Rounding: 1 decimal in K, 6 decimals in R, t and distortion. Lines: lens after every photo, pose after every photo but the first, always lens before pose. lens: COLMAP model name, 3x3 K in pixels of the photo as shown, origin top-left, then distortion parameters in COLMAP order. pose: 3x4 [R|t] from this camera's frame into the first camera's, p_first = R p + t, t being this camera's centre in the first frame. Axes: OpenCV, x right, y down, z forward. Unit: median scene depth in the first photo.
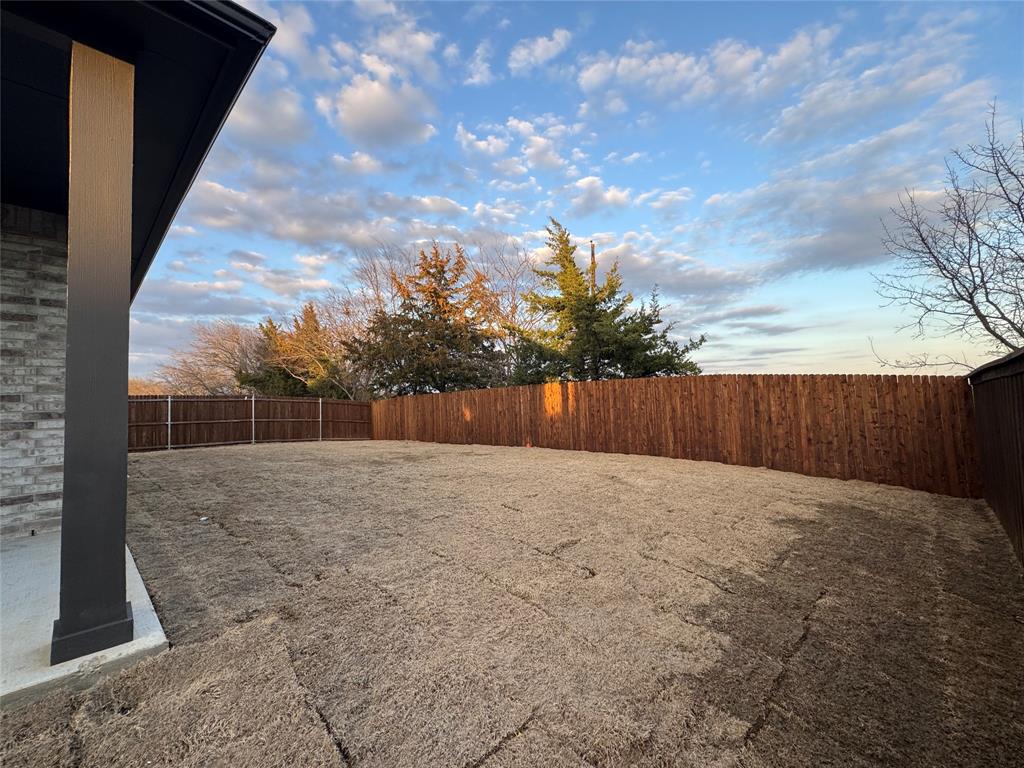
lens RADIAL K [[409.2, 0, 512.2], [0, 409.2, 384.0], [0, 0, 1]] dist [-0.019177, -0.000464]
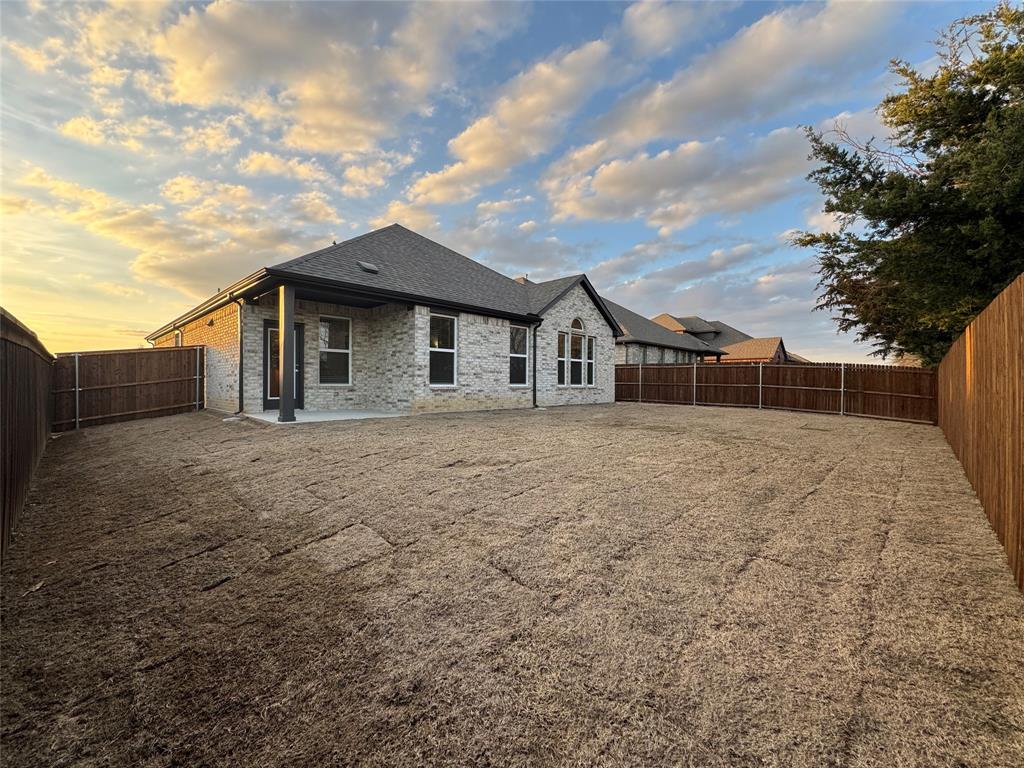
lens RADIAL K [[409.2, 0, 512.3], [0, 409.2, 378.6], [0, 0, 1]] dist [-0.019177, -0.000464]
pose [[0.002028, 0.021093, -0.999775, 0.362699], [0.035001, 0.999163, 0.021151, 0.026923], [0.999385, -0.035036, 0.001288, 0.371561]]
